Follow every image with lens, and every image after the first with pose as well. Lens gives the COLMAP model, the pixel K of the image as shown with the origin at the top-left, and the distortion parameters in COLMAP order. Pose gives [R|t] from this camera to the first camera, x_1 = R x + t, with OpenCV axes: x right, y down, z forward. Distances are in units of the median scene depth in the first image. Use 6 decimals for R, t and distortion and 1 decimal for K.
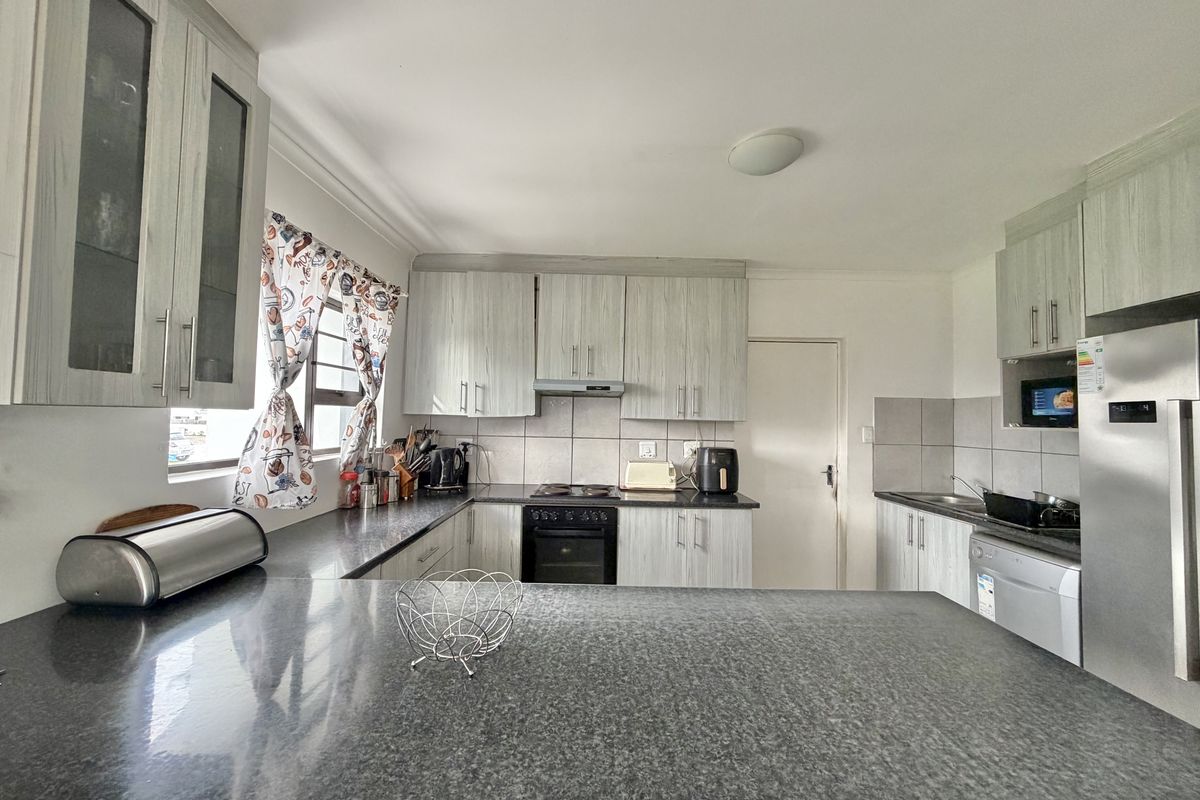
lens RADIAL K [[480.8, 0, 597.7], [0, 480.8, 399.0], [0, 0, 1]] dist [0.000384, 0.000254]
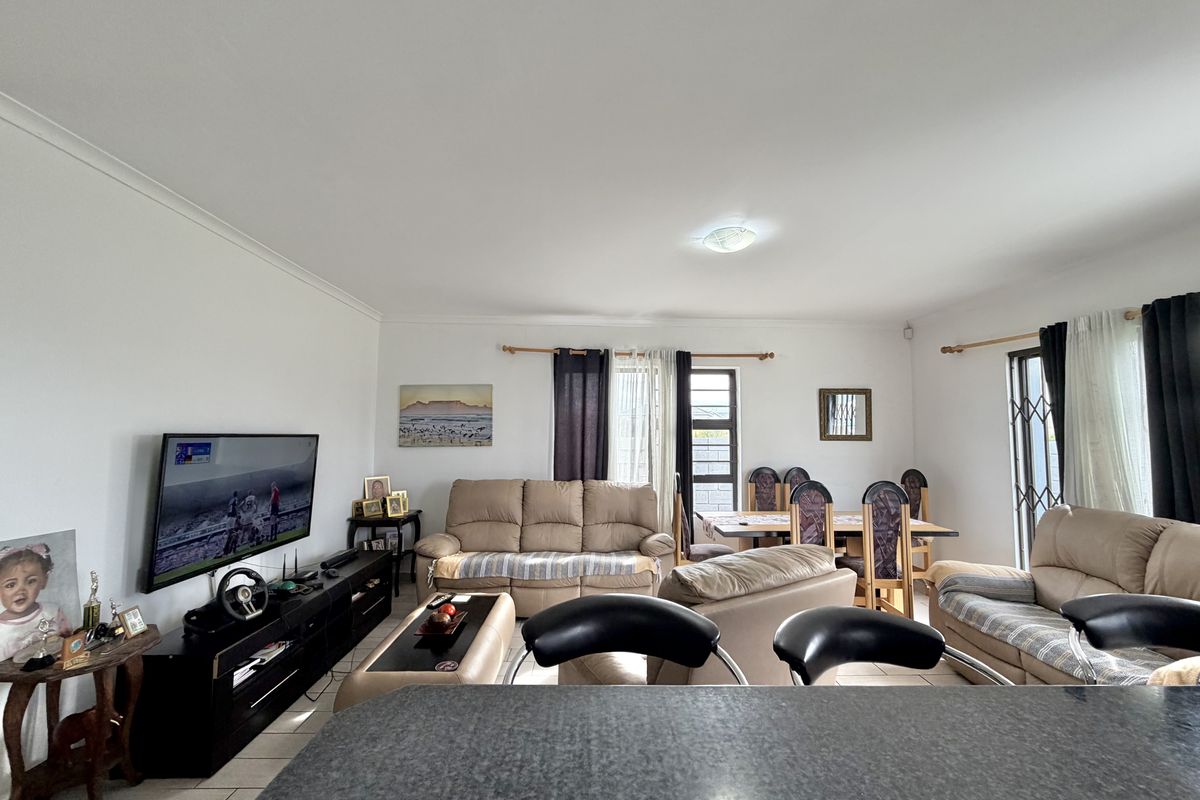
lens RADIAL K [[480.8, 0, 597.7], [0, 480.8, 399.0], [0, 0, 1]] dist [0.000384, 0.000254]
pose [[-0.999513, -0.027556, -0.014664, 0.483184], [-0.025794, 0.993689, -0.109165, 0.072551], [0.017580, -0.108734, -0.993915, 1.293168]]
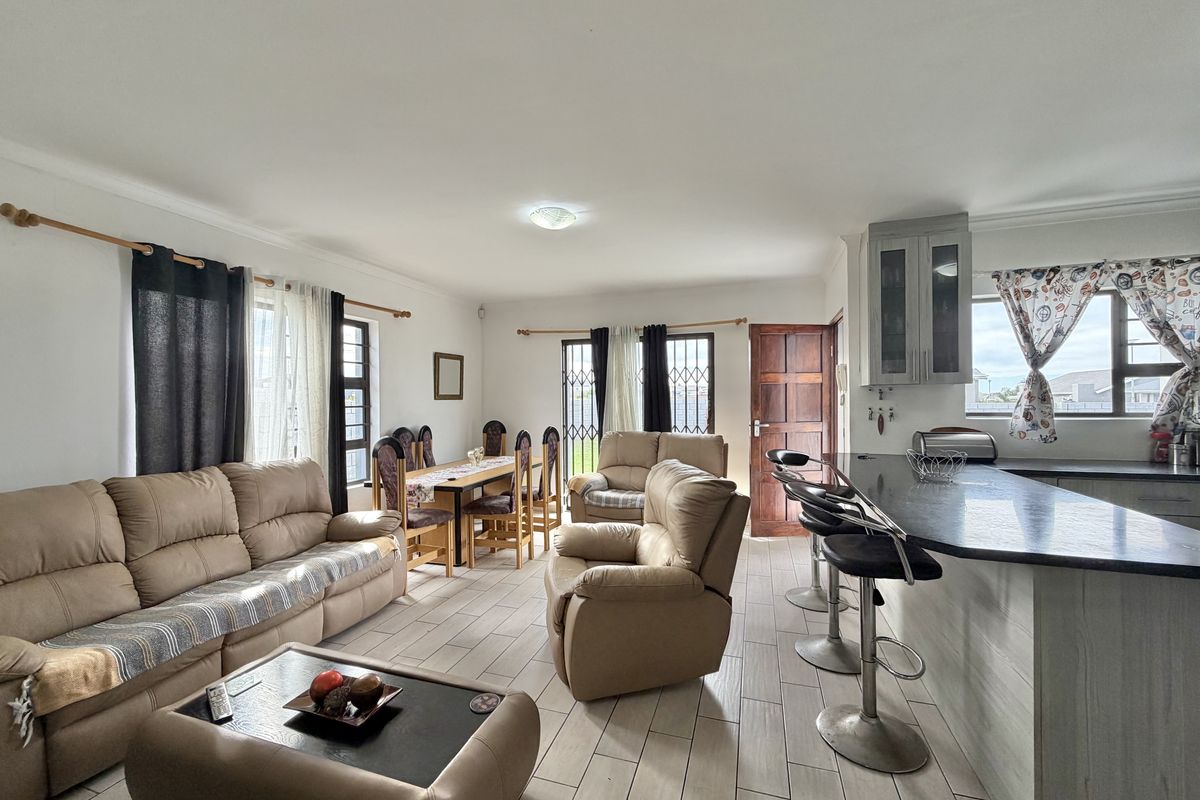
lens RADIAL K [[480.8, 0, 597.7], [0, 480.8, 399.0], [0, 0, 1]] dist [0.000384, 0.000254]
pose [[-0.309824, -0.015728, -0.950664, 2.166648], [0.038926, 0.998815, -0.029211, 0.106717], [0.949997, -0.046055, -0.308844, 0.114975]]
